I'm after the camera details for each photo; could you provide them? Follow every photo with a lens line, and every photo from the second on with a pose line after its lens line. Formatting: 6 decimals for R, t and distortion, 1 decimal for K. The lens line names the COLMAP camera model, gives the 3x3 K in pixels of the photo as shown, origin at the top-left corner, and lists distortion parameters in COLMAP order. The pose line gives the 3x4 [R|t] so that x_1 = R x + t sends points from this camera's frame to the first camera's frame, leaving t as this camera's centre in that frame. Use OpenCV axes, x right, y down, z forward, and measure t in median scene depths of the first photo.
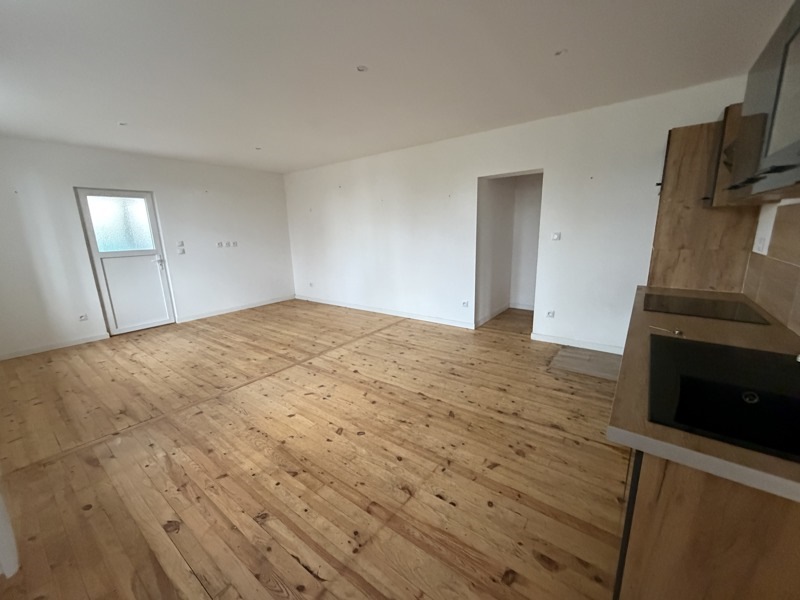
lens RADIAL K [[317.8, 0, 398.5], [0, 317.8, 302.5], [0, 0, 1]] dist [0.002980, 0.001298]
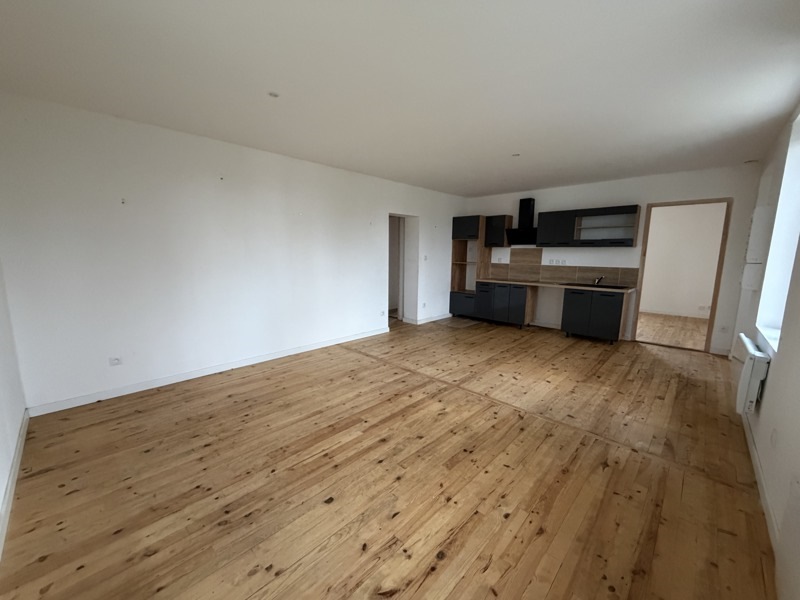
lens RADIAL K [[317.8, 0, 399.3], [0, 317.8, 301.0], [0, 0, 1]] dist [0.002980, 0.001298]
pose [[0.119258, -0.122431, 0.985286, -1.421344], [0.207730, 0.973482, 0.095821, -0.209816], [-0.970889, 0.193246, 0.141528, 1.114722]]
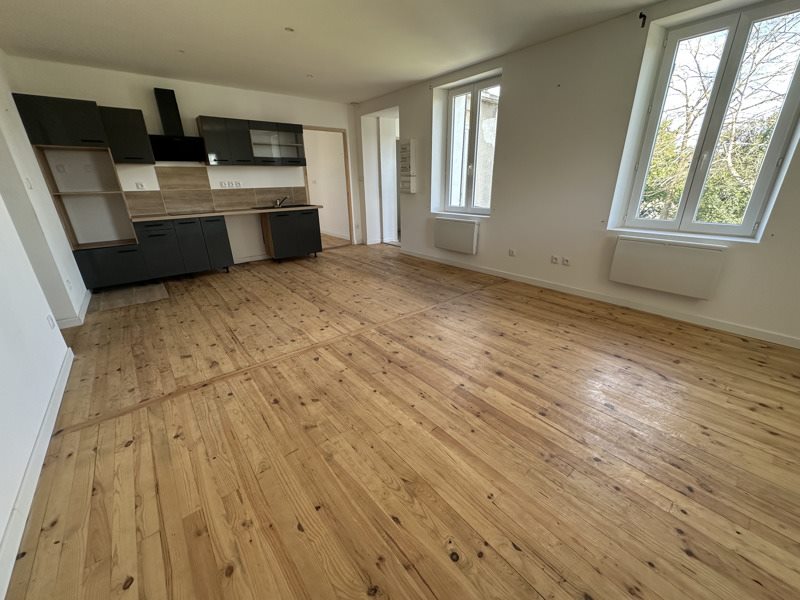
lens RADIAL K [[319.0, 0, 399.3], [0, 319.0, 300.1], [0, 0, 1]] dist [0.003245, -0.000303]
pose [[-0.970251, -0.042830, 0.238281, -0.656612], [0.095327, 0.837131, 0.538632, -0.358685], [-0.222542, 0.545323, -0.808145, 1.861942]]
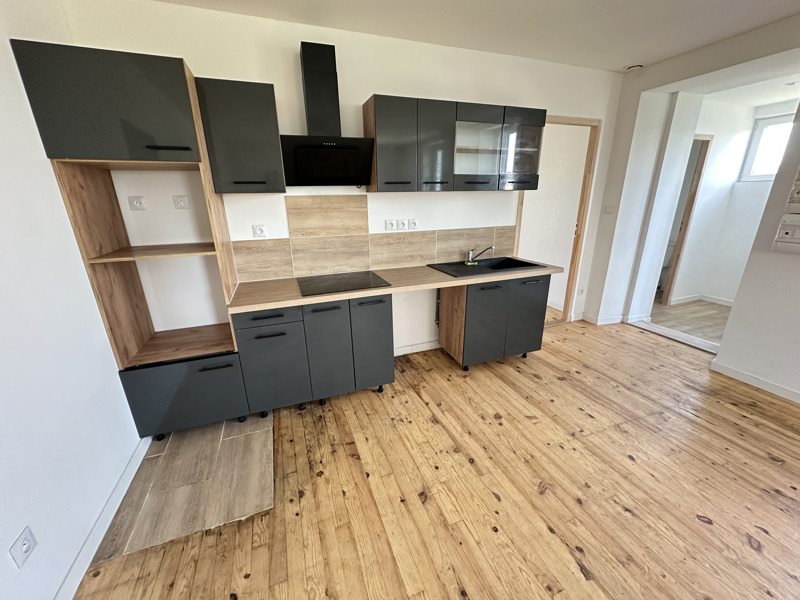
lens RADIAL K [[319.0, 0, 401.3], [0, 319.0, 300.5], [0, 0, 1]] dist [0.003245, -0.000303]
pose [[-0.847819, -0.126356, 0.515011, 0.097598], [0.155210, 0.869536, 0.468846, -0.291912], [-0.507062, 0.477431, -0.717598, 1.163091]]
